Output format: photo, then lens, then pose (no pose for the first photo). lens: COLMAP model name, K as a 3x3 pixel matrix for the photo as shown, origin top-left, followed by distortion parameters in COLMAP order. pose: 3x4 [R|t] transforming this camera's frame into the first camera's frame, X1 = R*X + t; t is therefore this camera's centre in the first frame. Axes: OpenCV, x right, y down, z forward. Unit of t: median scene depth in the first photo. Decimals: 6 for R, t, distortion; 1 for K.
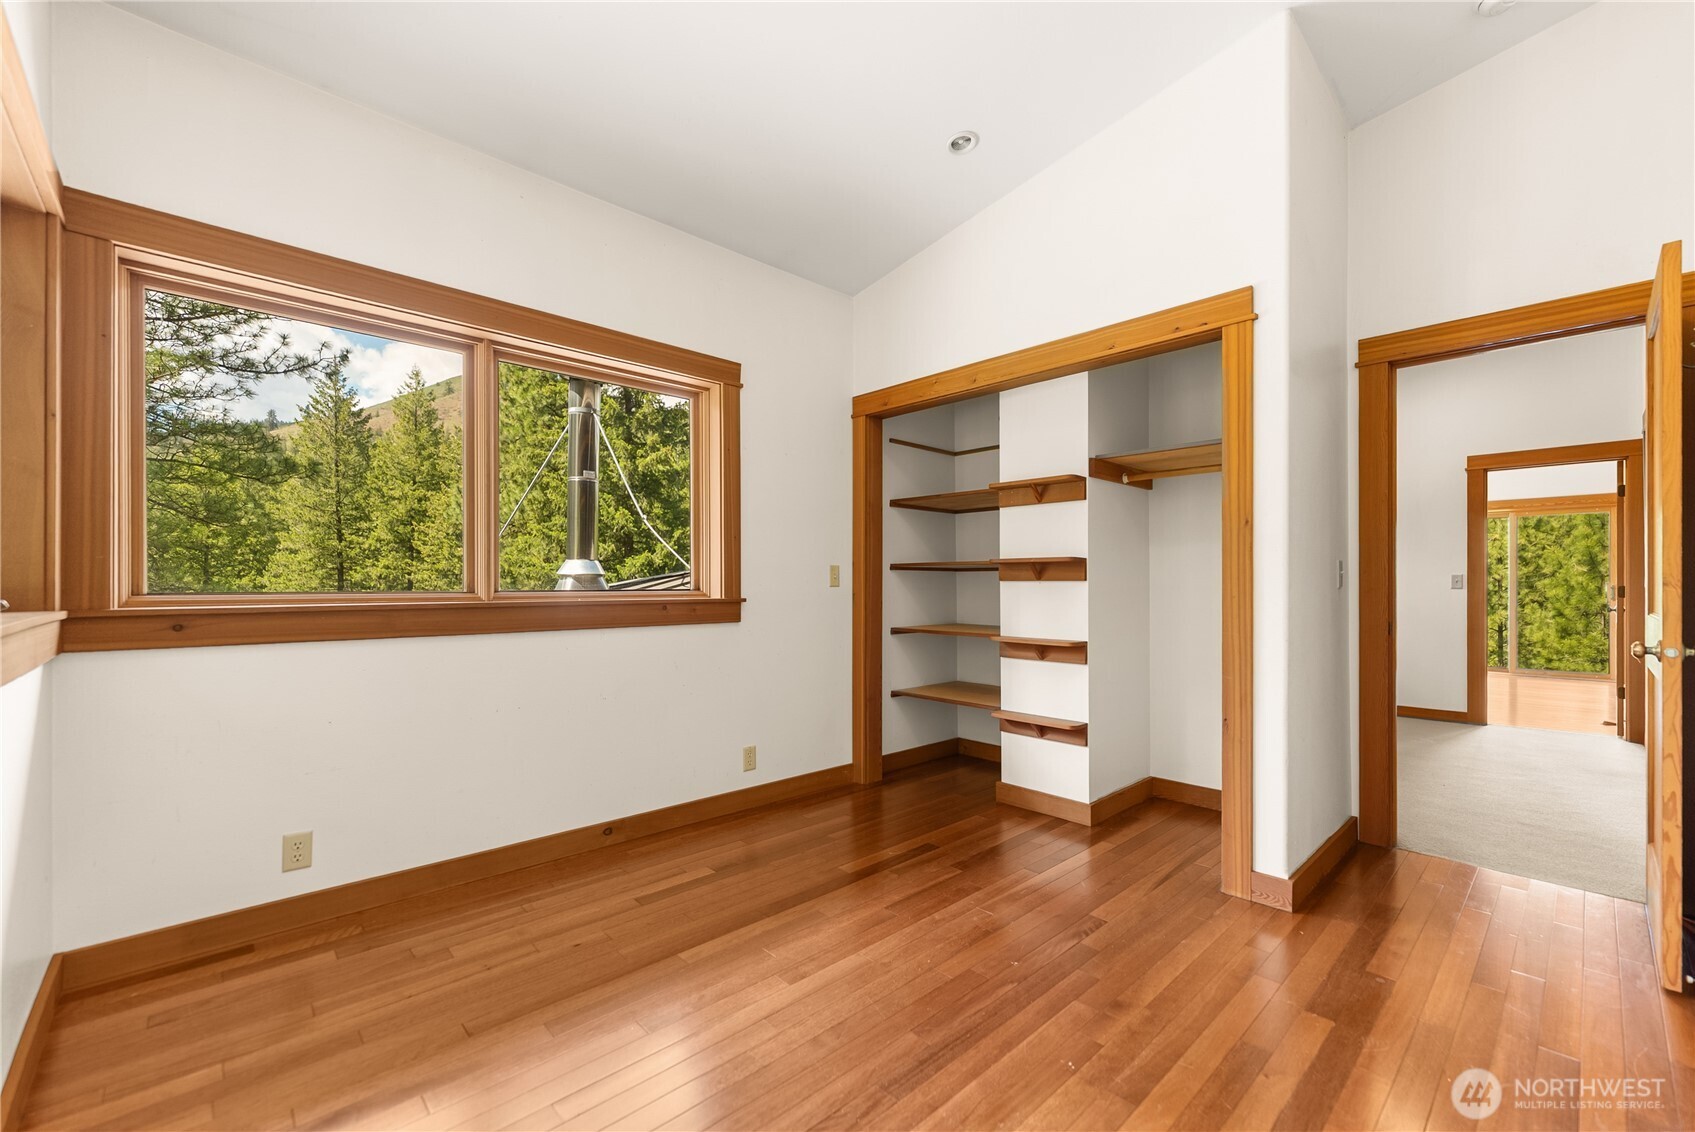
lens RADIAL K [[694.8, 0, 843.1], [0, 694.8, 571.8], [0, 0, 1]] dist [-0.001891, -0.000370]
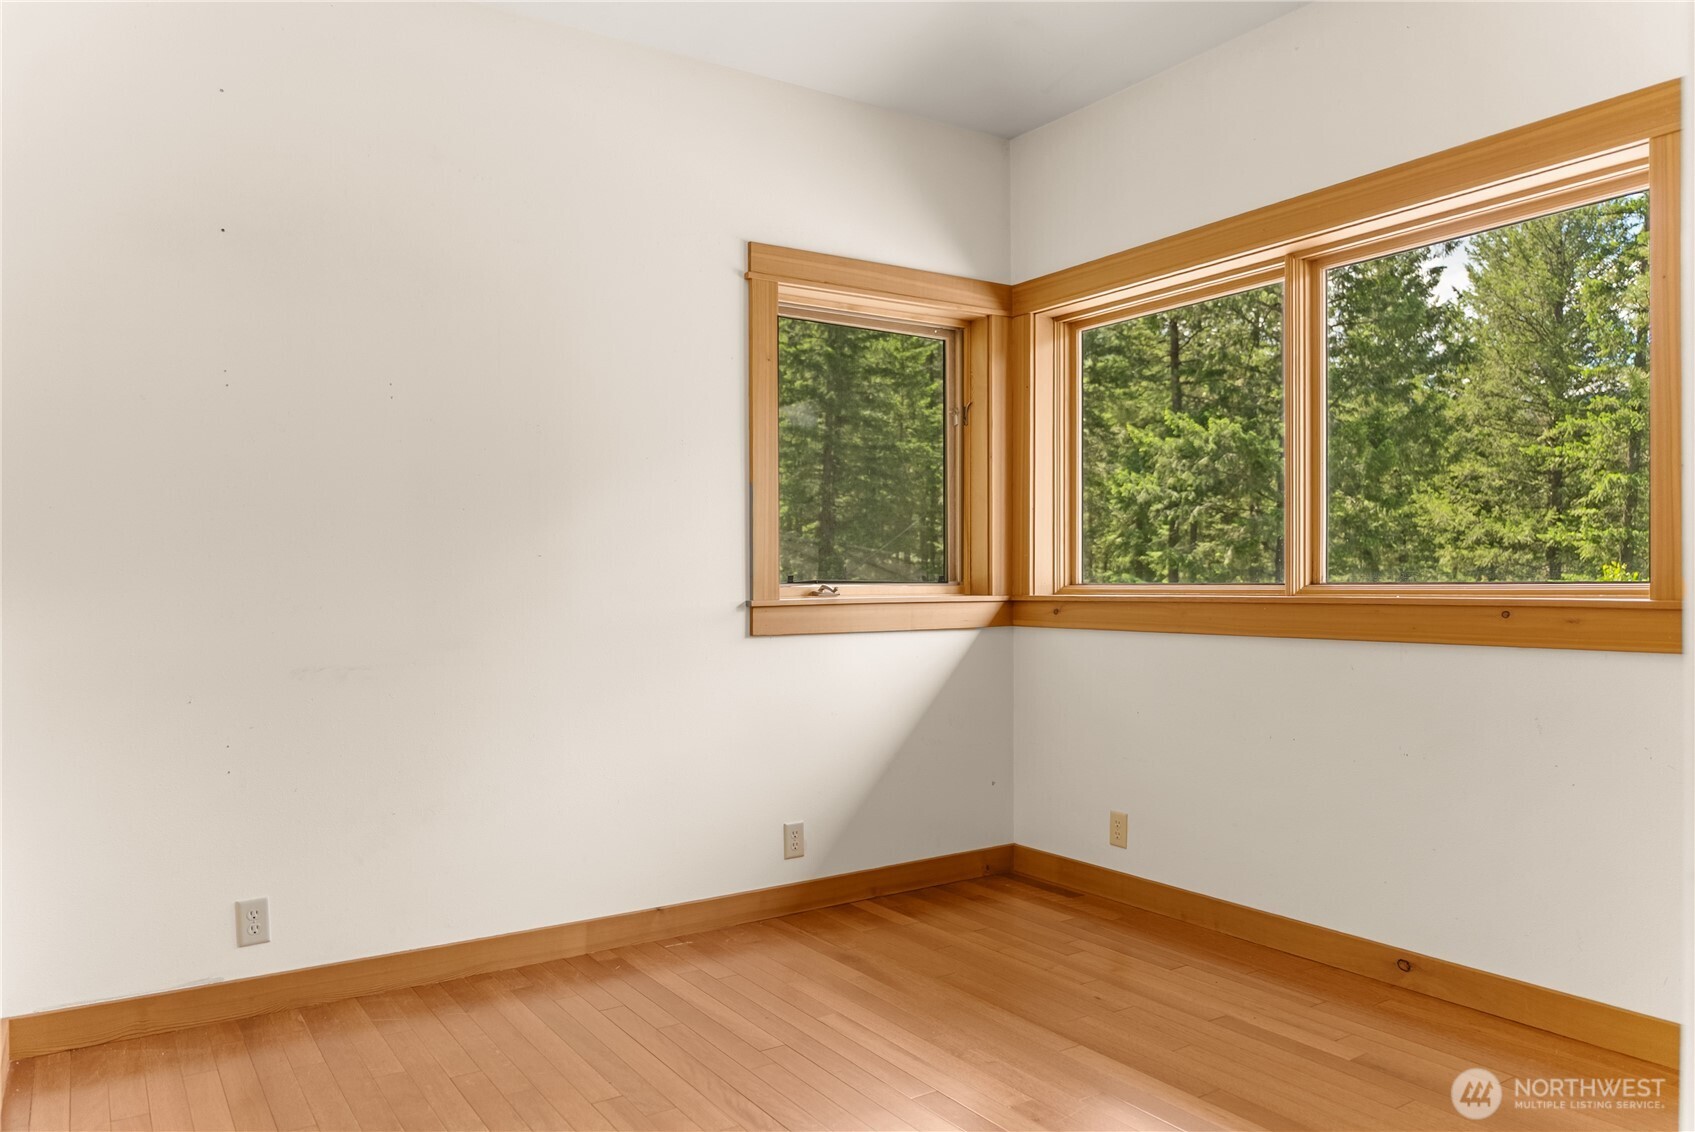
lens RADIAL K [[1179.7, 0, 842.9], [0, 1179.7, 556.9], [0, 0, 1]] dist [-0.003161, 0.000113]
pose [[-0.168237, -0.010205, -0.985694, 1.045294], [0.037574, 0.999153, -0.016757, 0.003095], [0.985030, -0.039855, -0.167711, 0.895587]]
